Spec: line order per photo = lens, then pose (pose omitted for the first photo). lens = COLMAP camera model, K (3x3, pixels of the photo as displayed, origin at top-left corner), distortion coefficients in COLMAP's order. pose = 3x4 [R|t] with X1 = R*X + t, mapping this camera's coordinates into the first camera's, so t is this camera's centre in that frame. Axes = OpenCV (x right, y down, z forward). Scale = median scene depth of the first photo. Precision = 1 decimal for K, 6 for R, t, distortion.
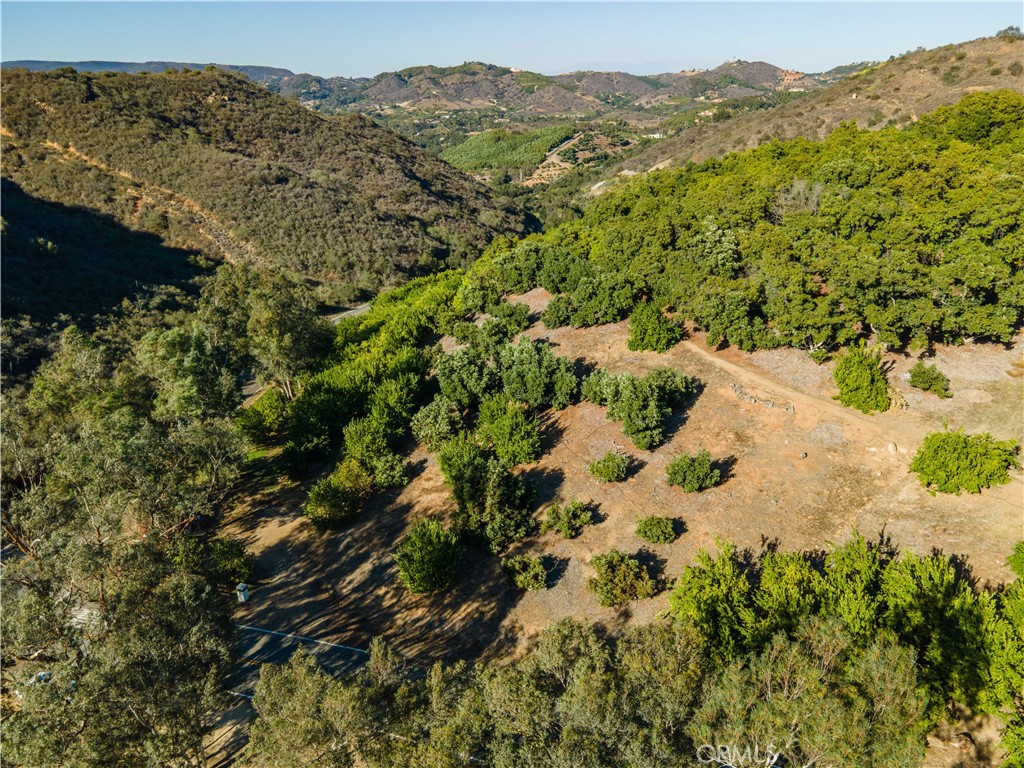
lens RADIAL K [[748.4, 0, 516.8], [0, 748.4, 377.3], [0, 0, 1]] dist [0.023685, 0.033607]
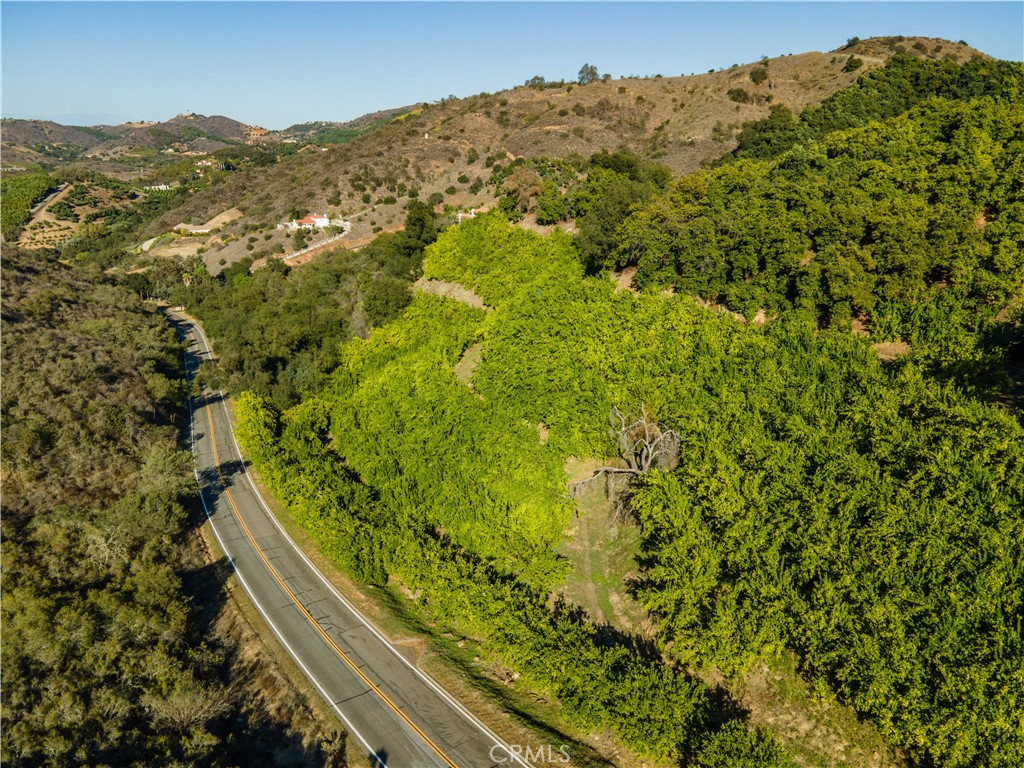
lens RADIAL K [[748.4, 0, 516.7], [0, 748.4, 380.5], [0, 0, 1]] dist [0.023685, 0.033607]
pose [[0.781387, -0.184198, 0.596243, -0.182487], [0.223158, 0.974744, 0.008676, -0.088255], [-0.582782, 0.126278, 0.802757, 0.365342]]
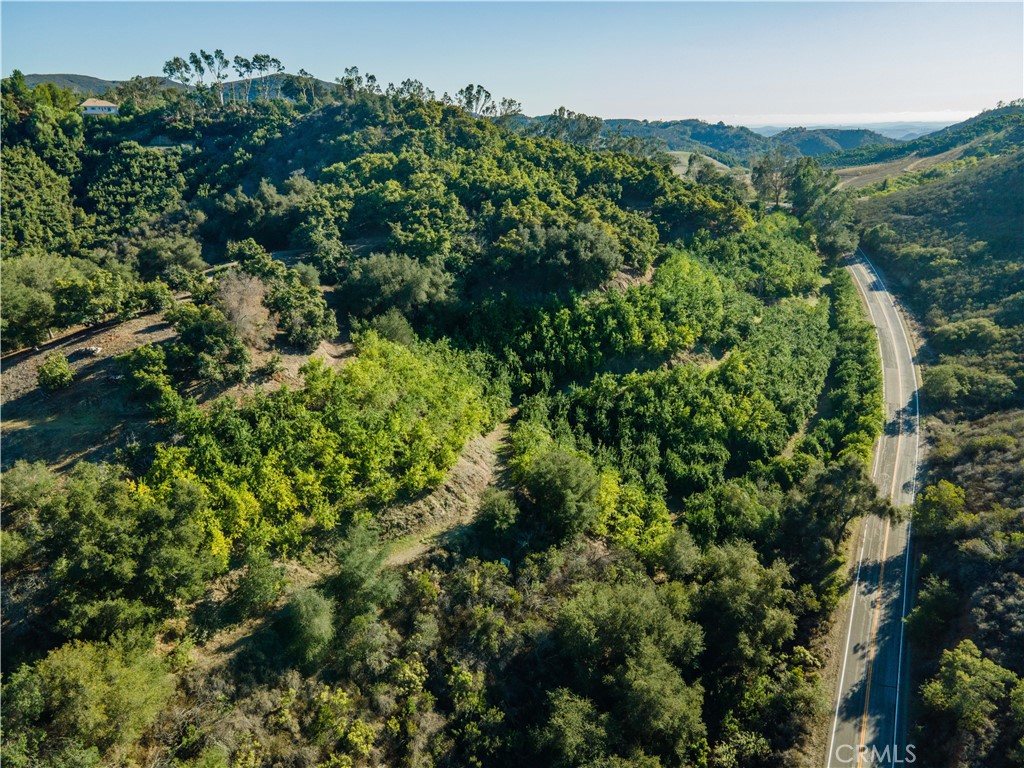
lens RADIAL K [[748.4, 0, 514.7], [0, 748.4, 387.5], [0, 0, 1]] dist [0.023685, 0.033607]
pose [[-0.972779, -0.068185, 0.221477, 0.020603], [0.093729, 0.758299, 0.645134, -0.396369], [-0.211934, 0.648331, -0.731266, 1.036361]]
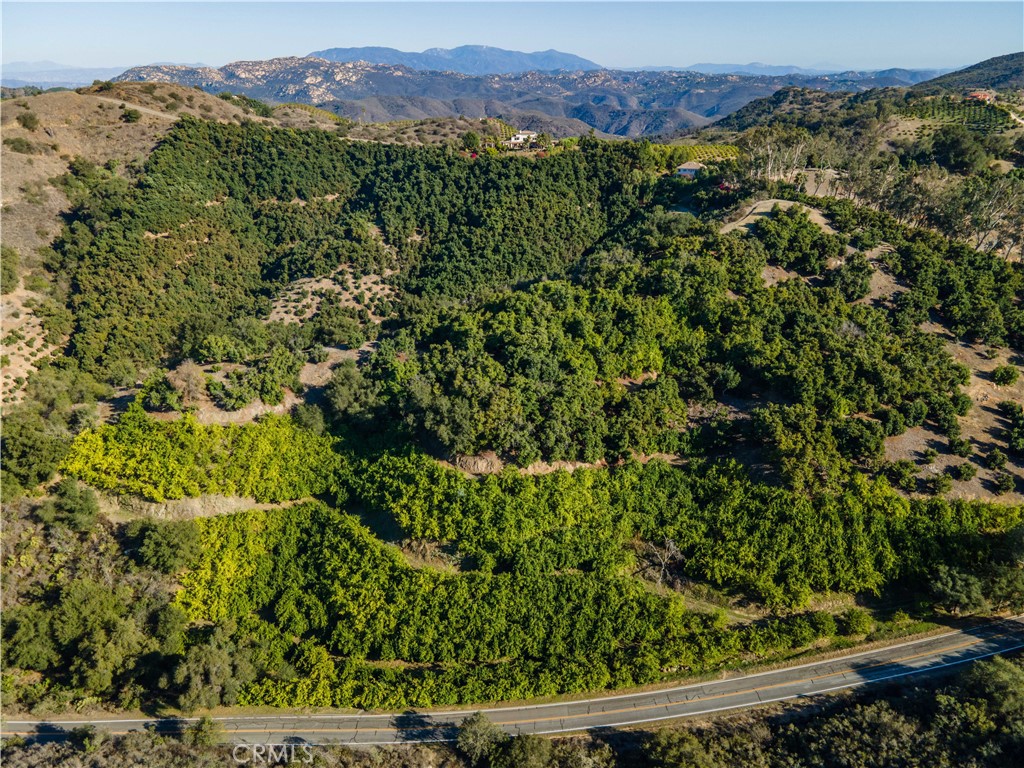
lens RADIAL K [[748.4, 0, 517.1], [0, 748.4, 383.7], [0, 0, 1]] dist [0.023685, 0.033607]
pose [[-0.144345, -0.365338, 0.919615, -0.413506], [0.370108, 0.841962, 0.392582, -0.370740], [-0.917706, 0.397024, 0.013681, 0.555448]]
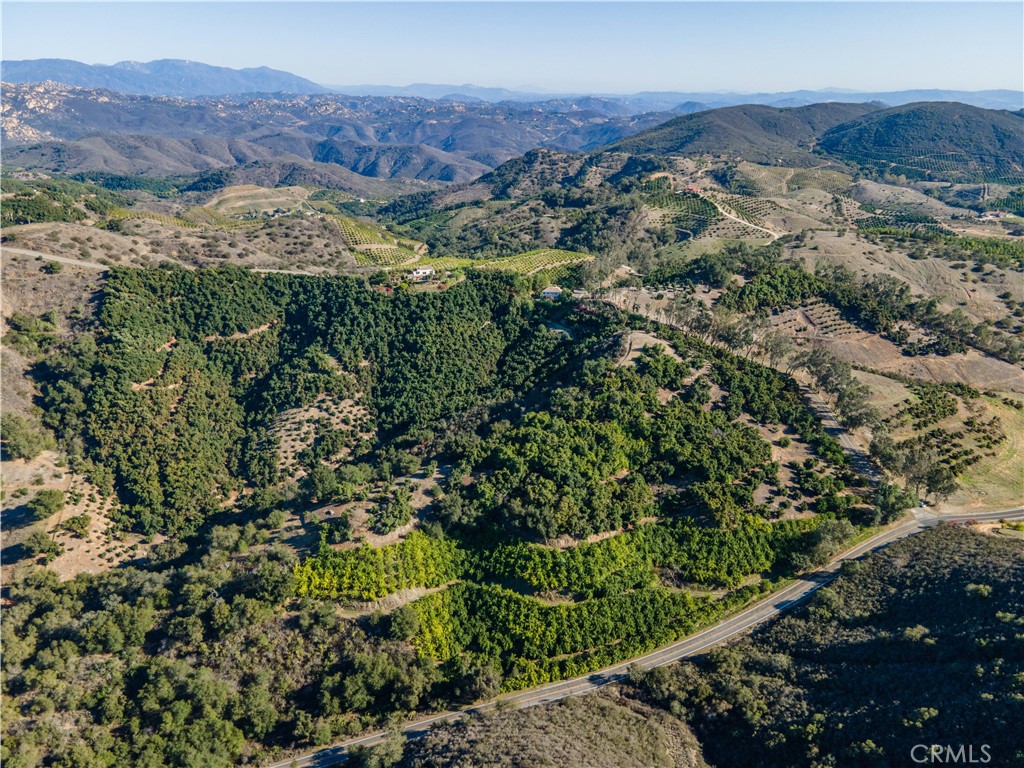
lens RADIAL K [[748.4, 0, 517.1], [0, 748.4, 384.9], [0, 0, 1]] dist [0.023685, 0.033607]
pose [[-0.471877, -0.311708, 0.824724, -0.646293], [0.328703, 0.805779, 0.492620, -0.782695], [-0.818099, 0.503545, -0.277769, 0.825203]]
